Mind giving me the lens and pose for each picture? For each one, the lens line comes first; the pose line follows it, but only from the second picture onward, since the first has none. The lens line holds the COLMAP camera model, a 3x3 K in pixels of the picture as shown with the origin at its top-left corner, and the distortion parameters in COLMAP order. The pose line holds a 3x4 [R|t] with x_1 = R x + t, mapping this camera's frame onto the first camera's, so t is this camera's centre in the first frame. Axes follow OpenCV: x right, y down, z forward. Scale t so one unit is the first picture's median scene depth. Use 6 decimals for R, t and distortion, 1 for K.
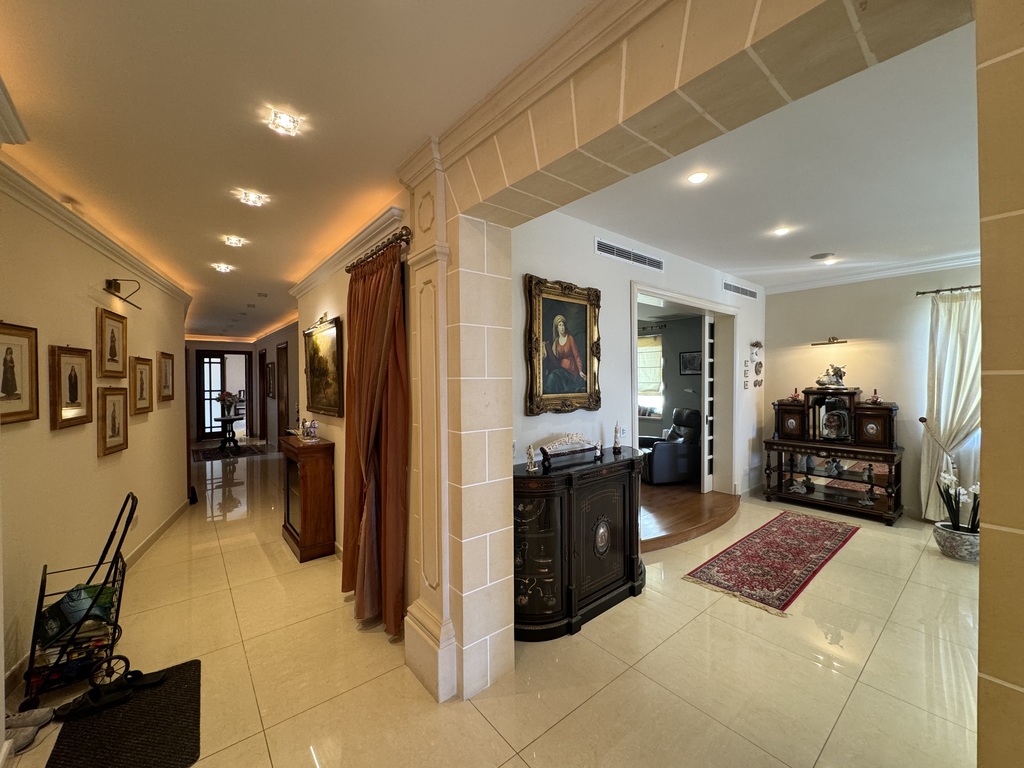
lens RADIAL K [[408.5, 0, 512.0], [0, 408.5, 384.0], [0, 0, 1]] dist [-0.000485, 0.000026]
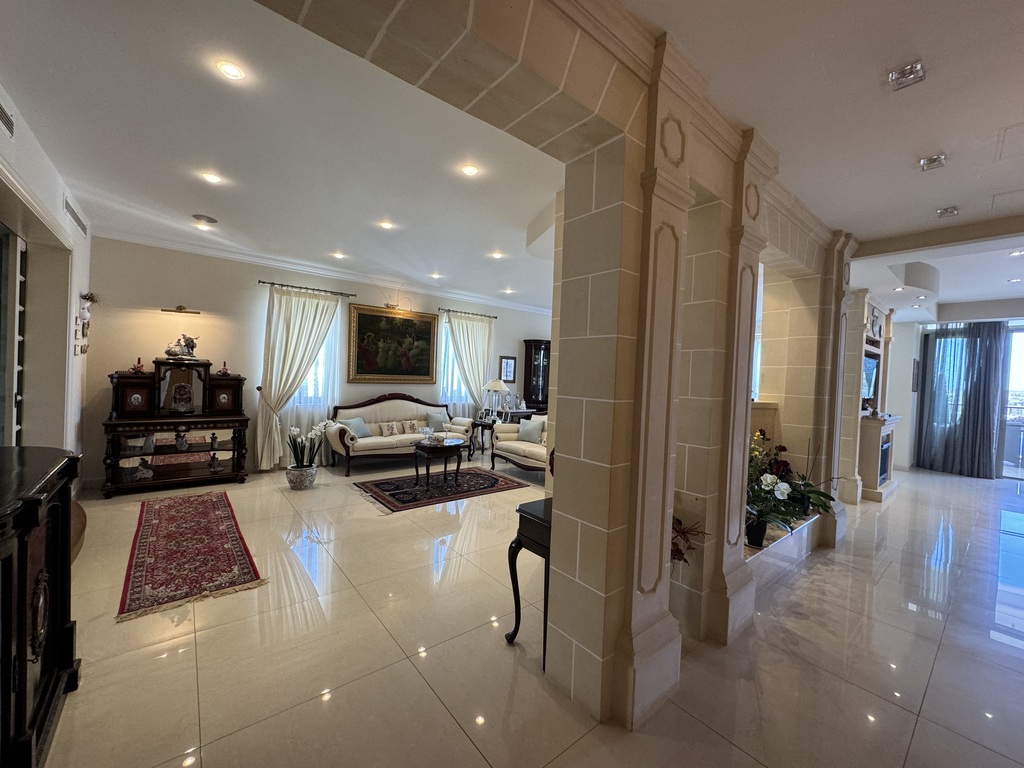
lens RADIAL K [[410.0, 0, 512.0], [0, 410.0, 384.0], [0, 0, 1]] dist [-0.017846, -0.000064]
pose [[-0.026156, -0.010522, 0.999603, -0.206088], [-0.026325, 0.999605, 0.009833, 0.043862], [-0.999311, -0.026058, -0.026422, 0.292440]]
